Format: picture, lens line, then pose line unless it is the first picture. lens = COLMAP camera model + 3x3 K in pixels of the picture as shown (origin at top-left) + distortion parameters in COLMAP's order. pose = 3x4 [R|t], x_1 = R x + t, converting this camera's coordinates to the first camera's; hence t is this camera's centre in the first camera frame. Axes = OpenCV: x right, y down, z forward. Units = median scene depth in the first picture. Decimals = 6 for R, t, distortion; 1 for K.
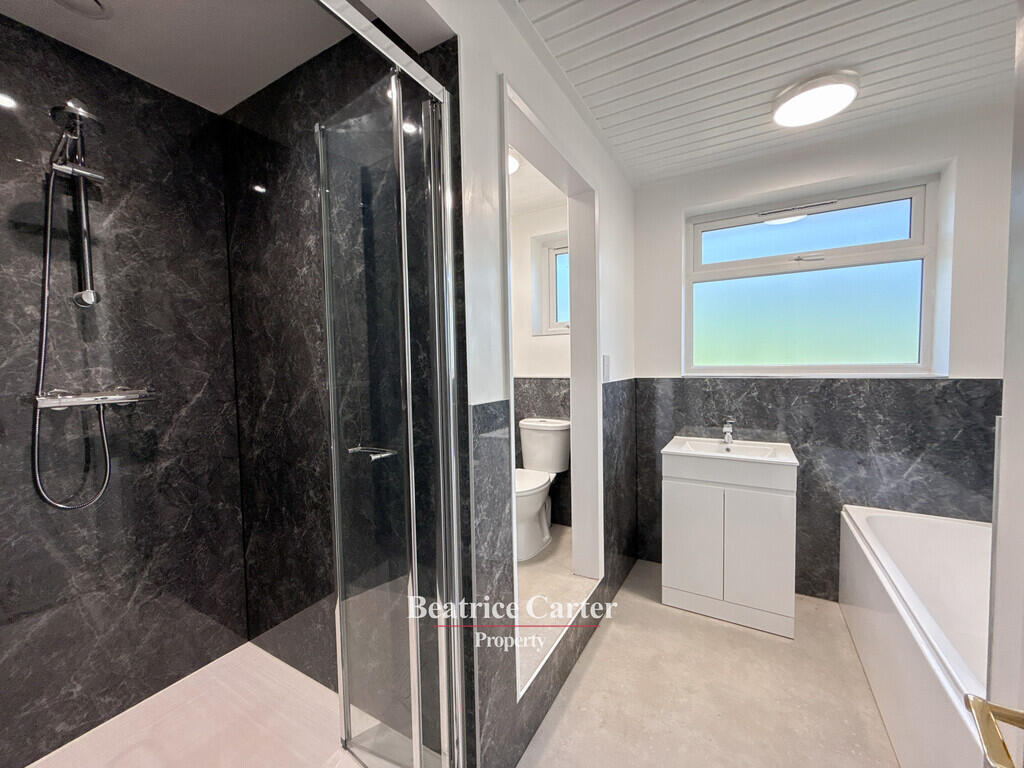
lens RADIAL K [[413.1, 0, 508.8], [0, 413.1, 381.6], [0, 0, 1]] dist [0.000771, 0.000235]
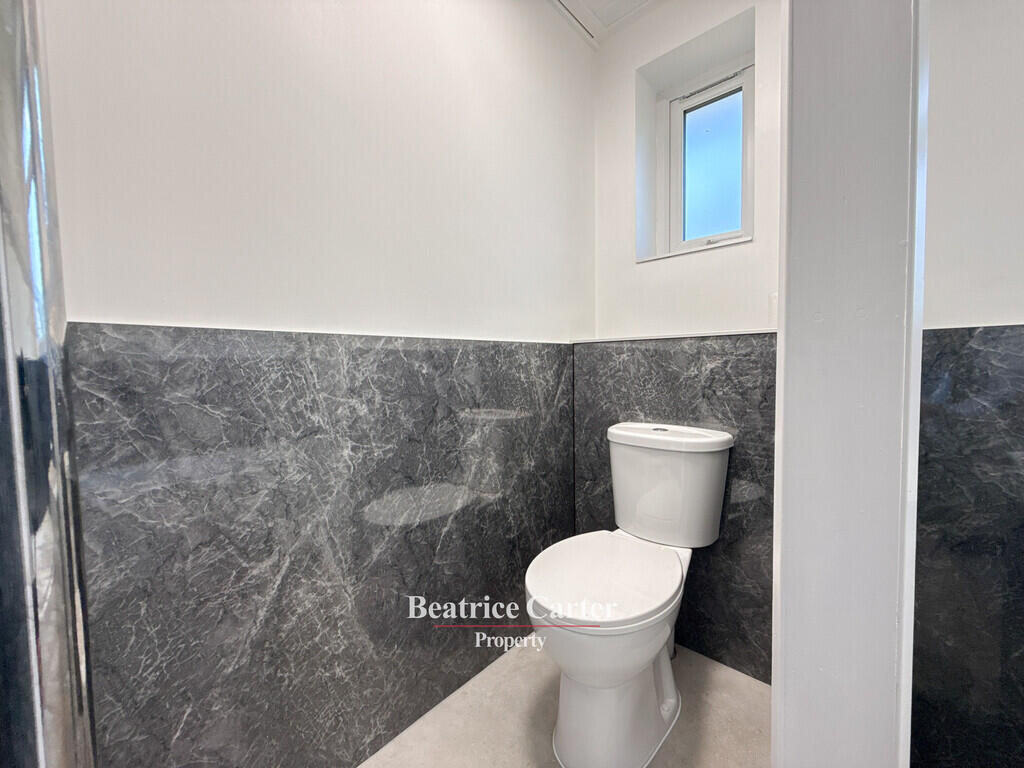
lens RADIAL K [[413.1, 0, 508.8], [0, 413.1, 385.6], [0, 0, 1]] dist [0.000771, 0.000235]
pose [[0.976548, 0.011652, -0.214986, 0.018957], [-0.009849, 0.999907, 0.009456, 0.052462], [0.215076, -0.007116, 0.976571, 0.615318]]
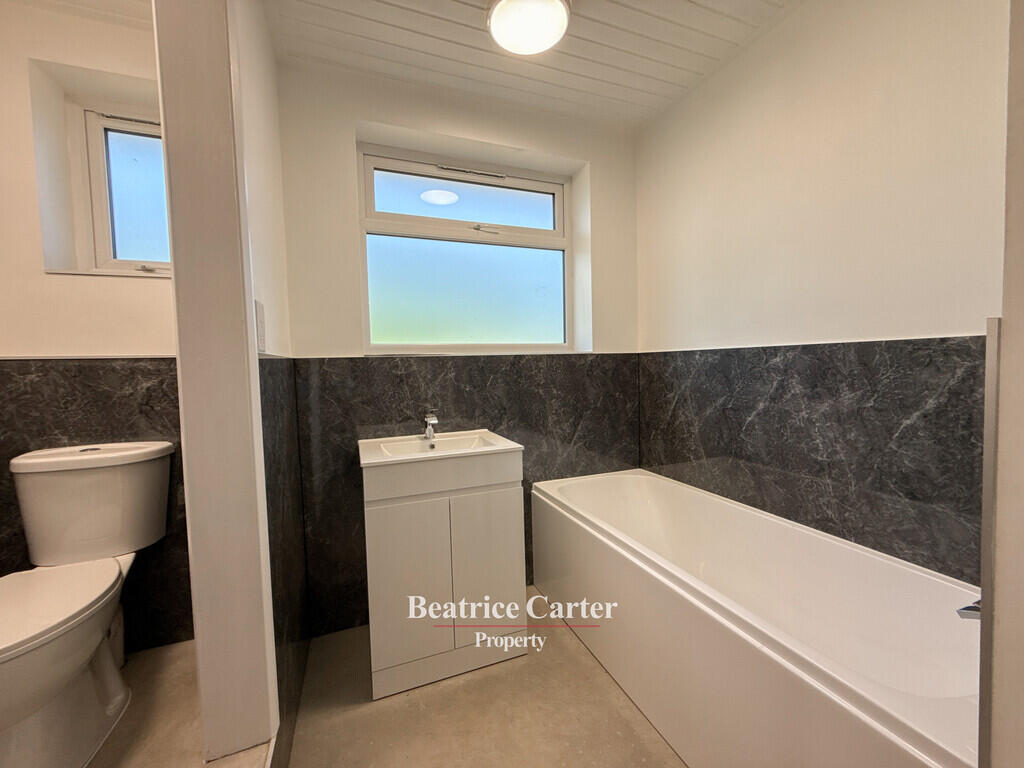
lens RADIAL K [[413.1, 0, 514.9], [0, 413.1, 384.4], [0, 0, 1]] dist [0.000771, 0.000235]
pose [[0.621512, -0.036922, 0.782534, 0.021779], [0.050489, 0.998700, 0.007022, 0.051561], [-0.781776, 0.035145, 0.622568, 0.400219]]
